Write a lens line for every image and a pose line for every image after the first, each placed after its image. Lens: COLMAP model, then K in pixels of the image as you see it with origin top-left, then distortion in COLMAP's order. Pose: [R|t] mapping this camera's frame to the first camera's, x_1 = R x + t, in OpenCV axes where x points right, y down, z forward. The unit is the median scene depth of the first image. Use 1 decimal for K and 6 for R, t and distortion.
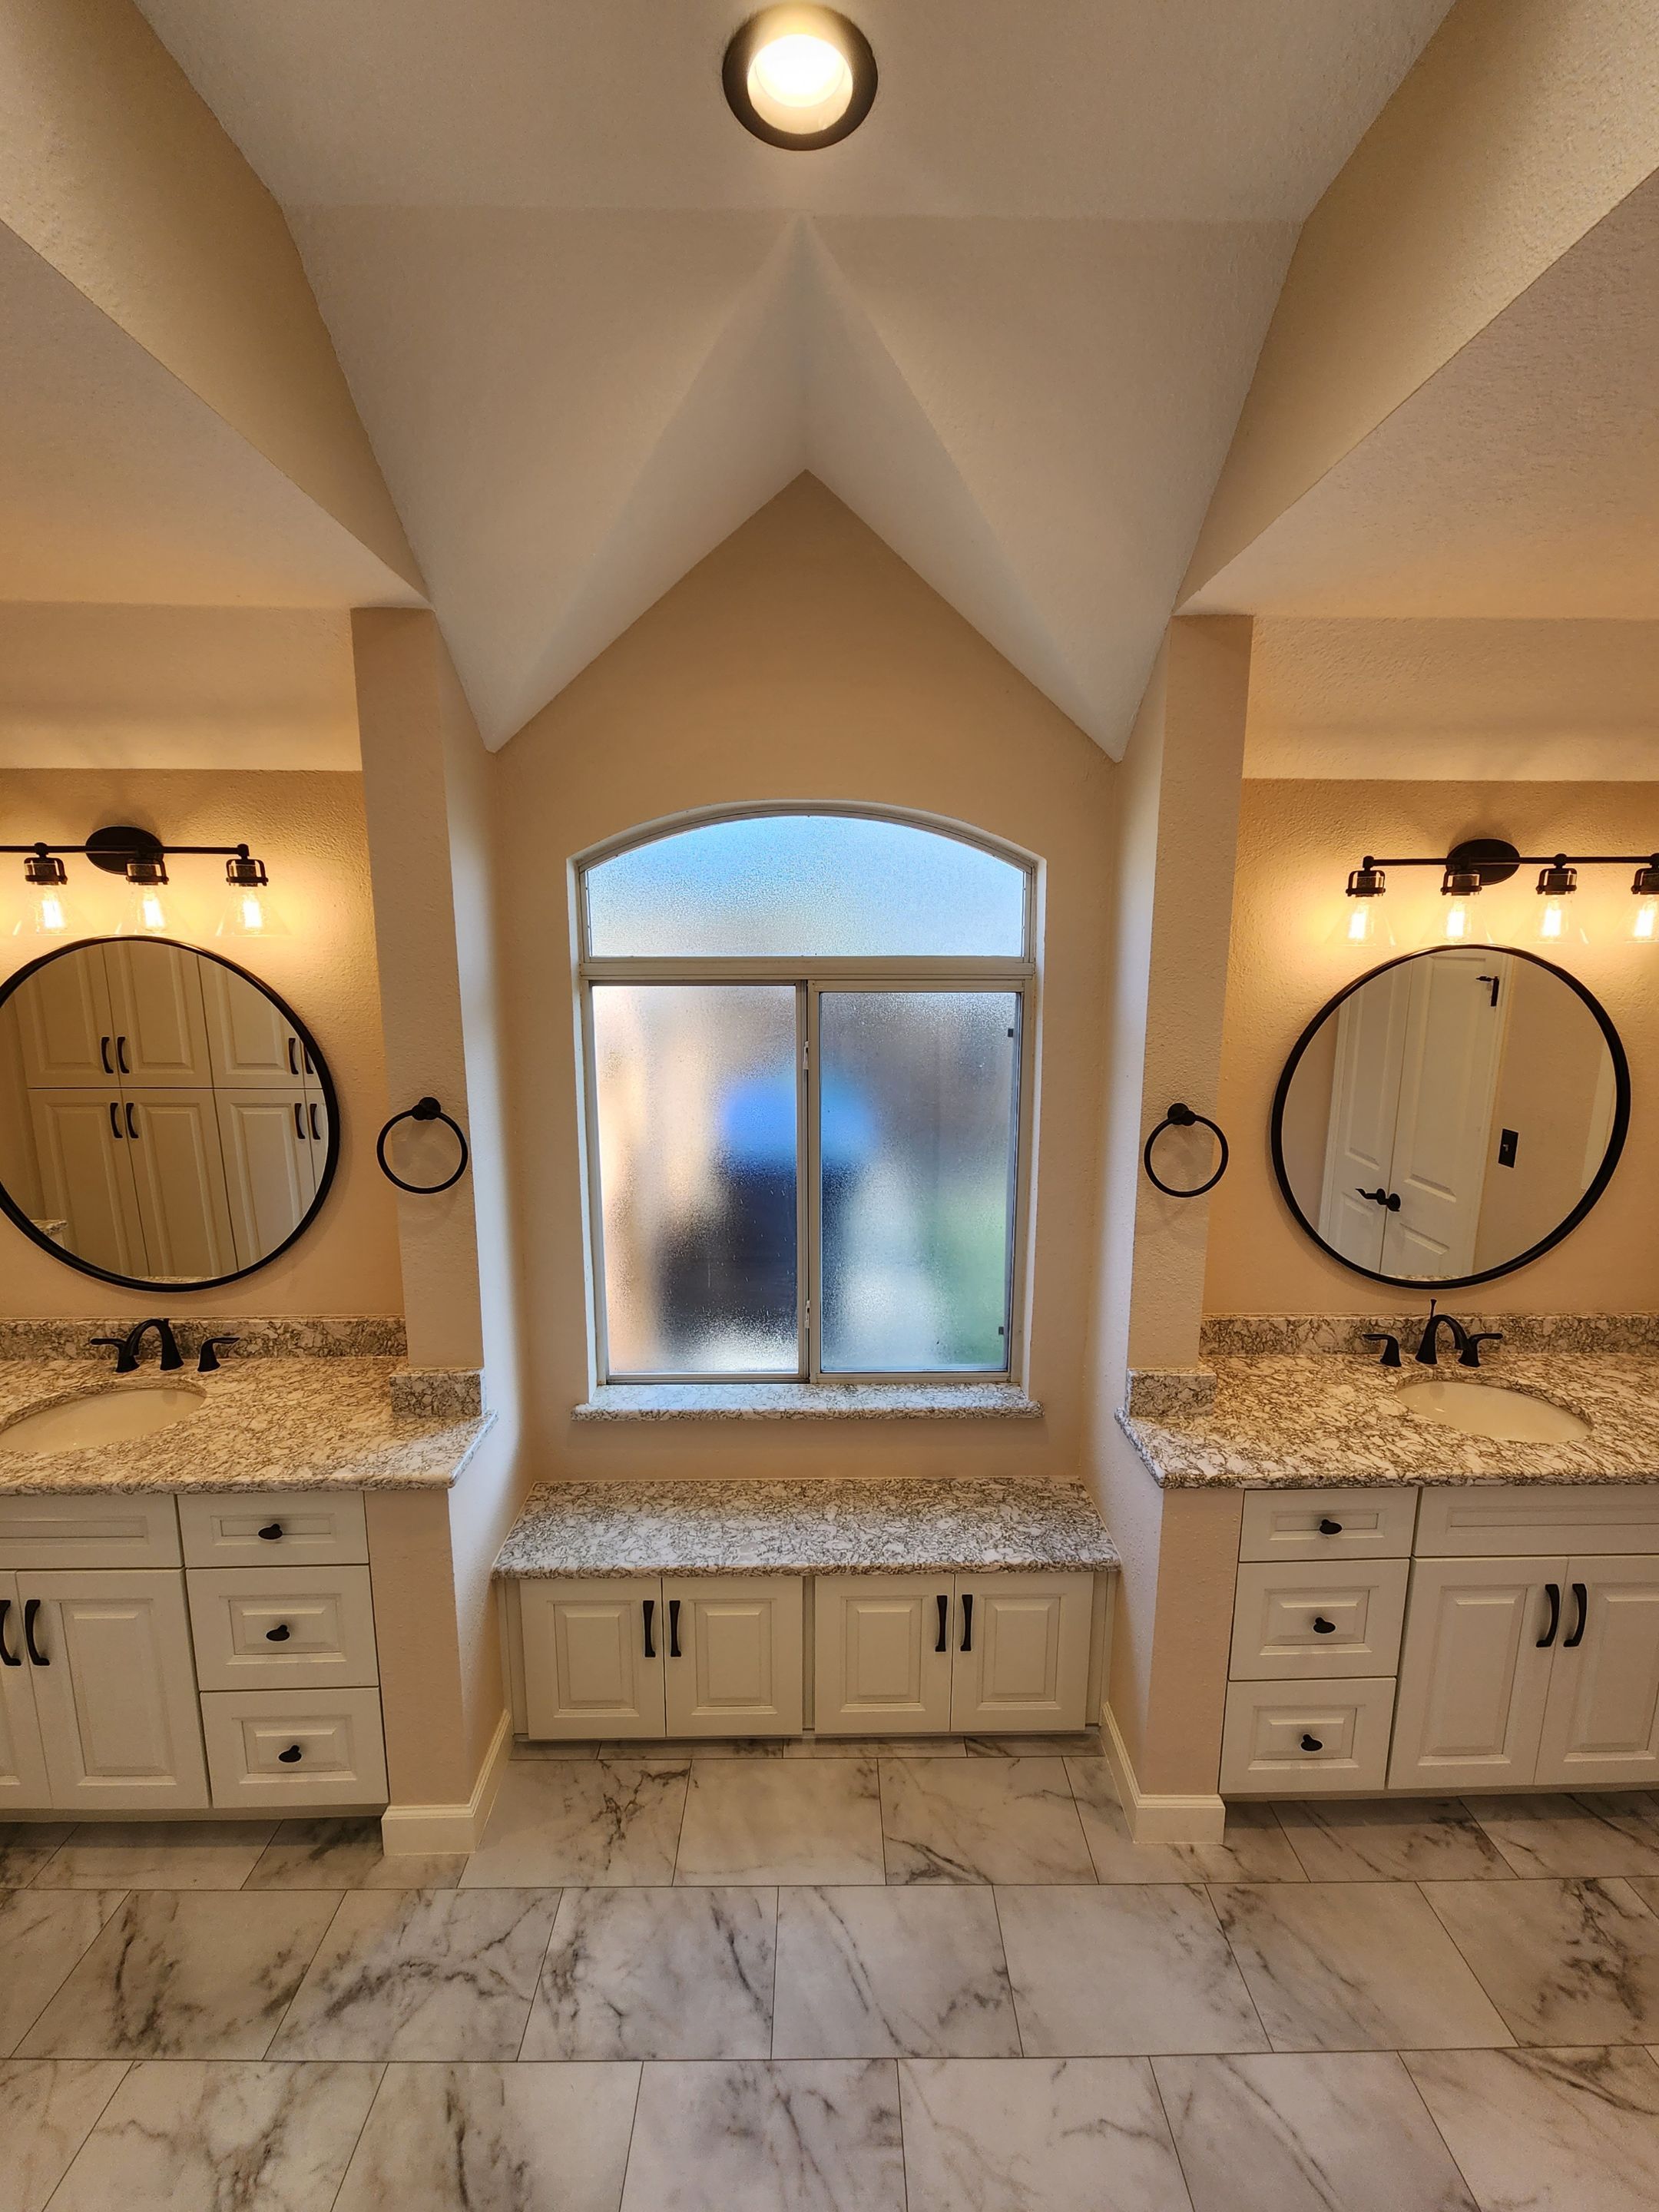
lens RADIAL K [[904.2, 0, 838.0], [0, 904.2, 1098.3], [0, 0, 1]] dist [0.011230, -0.006492]
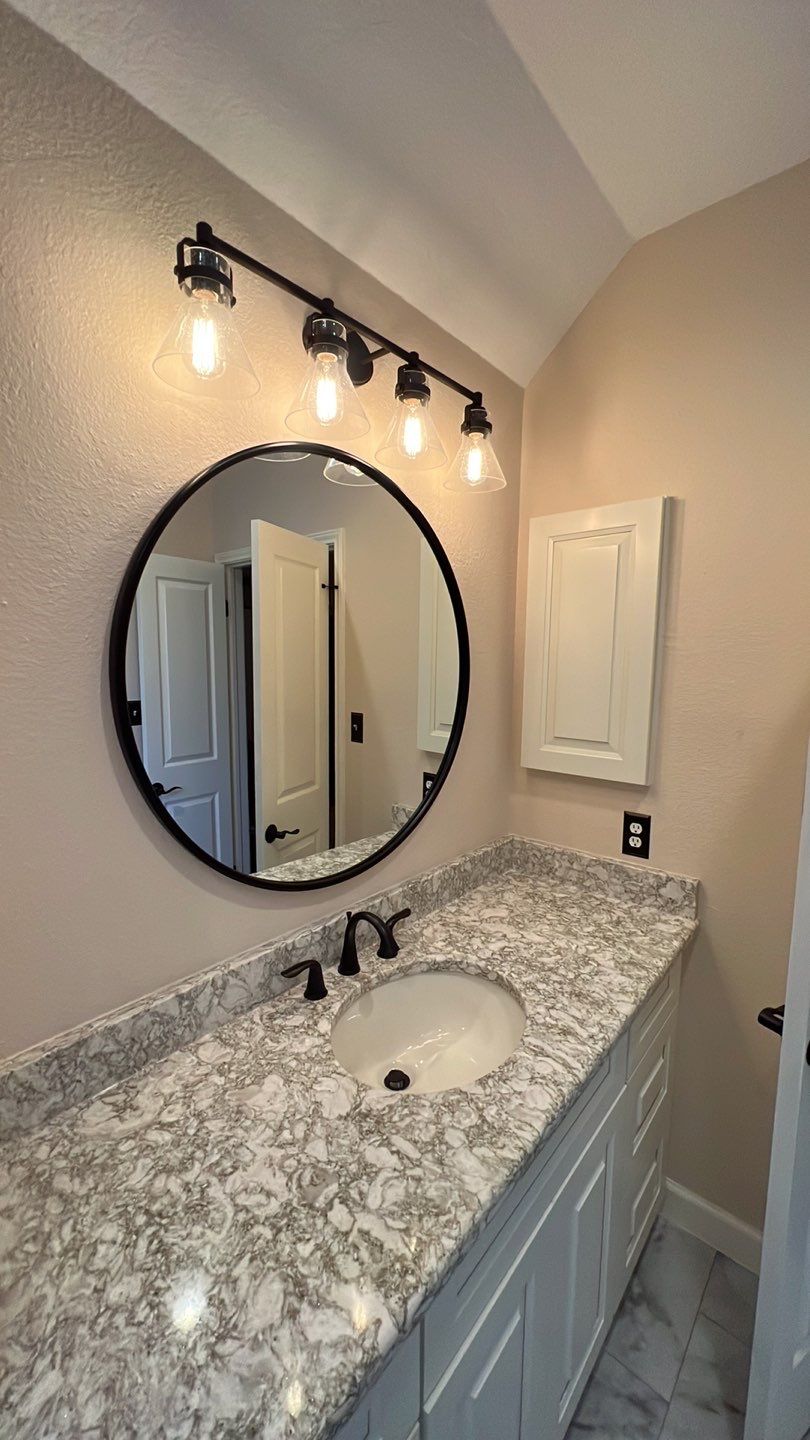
lens RADIAL K [[530.0, 0, 405.0], [0, 530.0, 720.0], [0, 0, 1]] dist [-0.000471, -0.000021]
pose [[0.674681, -0.077425, 0.734038, 0.350189], [0.121046, 0.992625, -0.006557, 0.073862], [-0.728117, 0.093276, 0.679077, 0.621809]]
